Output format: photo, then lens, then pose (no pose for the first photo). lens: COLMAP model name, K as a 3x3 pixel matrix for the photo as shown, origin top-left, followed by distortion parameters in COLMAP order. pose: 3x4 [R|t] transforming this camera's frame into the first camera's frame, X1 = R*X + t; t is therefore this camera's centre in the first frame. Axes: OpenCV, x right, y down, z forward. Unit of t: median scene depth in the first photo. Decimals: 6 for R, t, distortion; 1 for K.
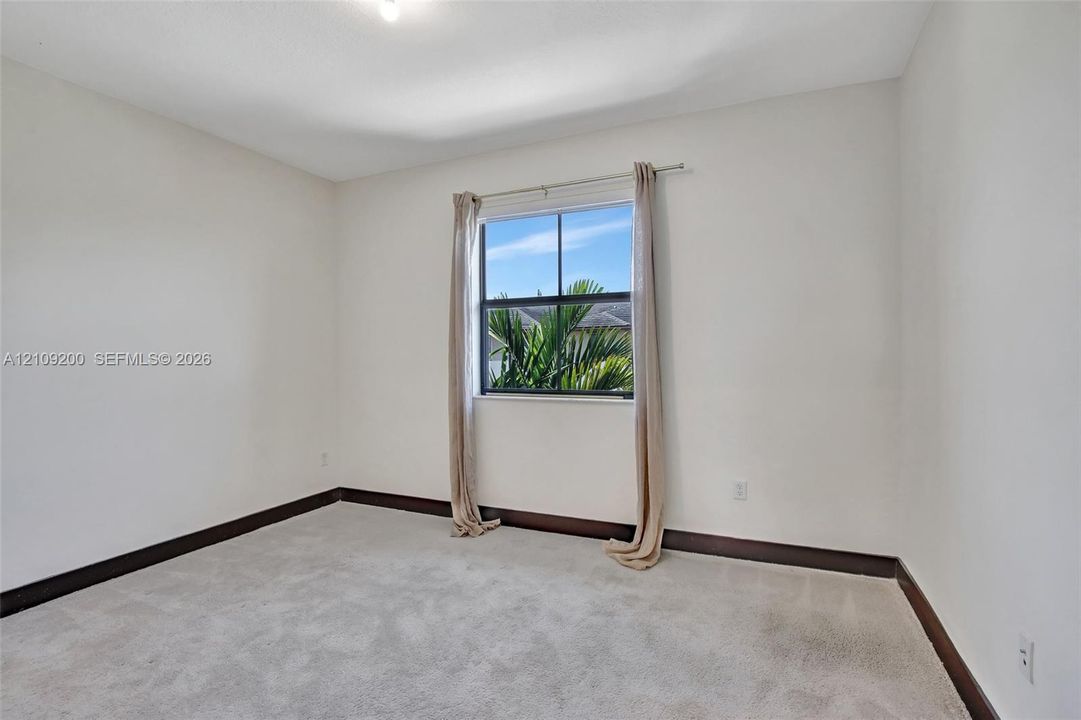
lens RADIAL K [[505.8, 0, 537.9], [0, 505.8, 357.3], [0, 0, 1]] dist [-0.016090, -0.000366]
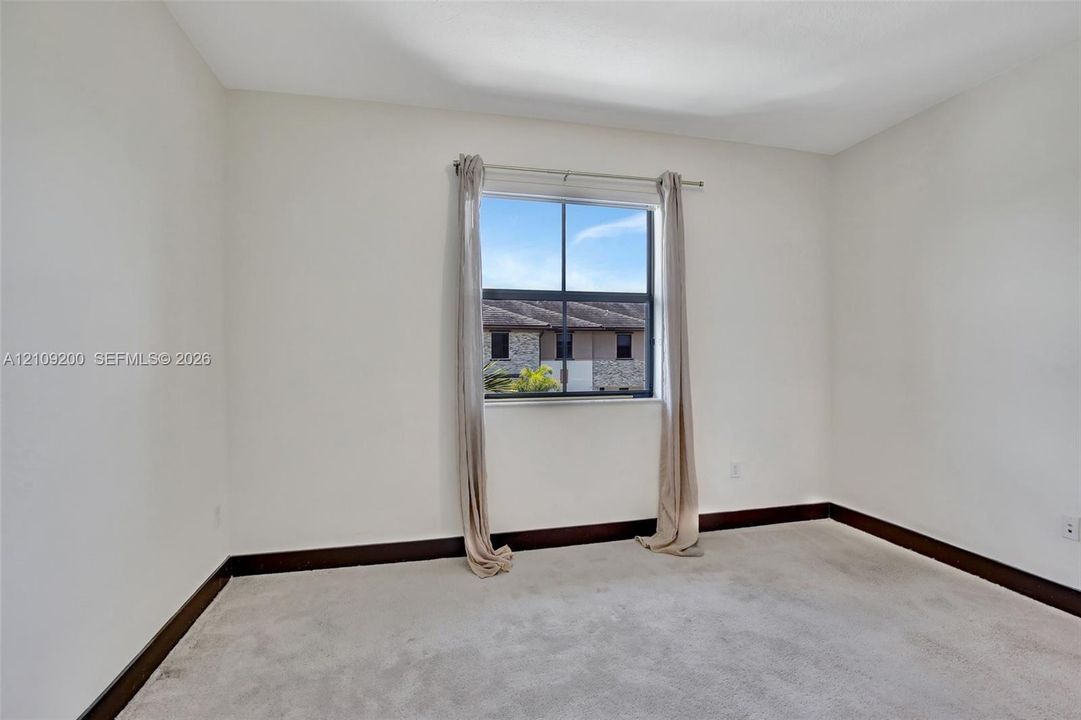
lens RADIAL K [[505.8, 0, 582.2], [0, 505.8, 356.4], [0, 0, 1]] dist [-0.016090, -0.000366]
pose [[0.779908, 0.004816, 0.625876, -0.554234], [-0.000437, 0.999974, -0.007150, 0.006754], [-0.625894, 0.005303, 0.779890, 0.271655]]
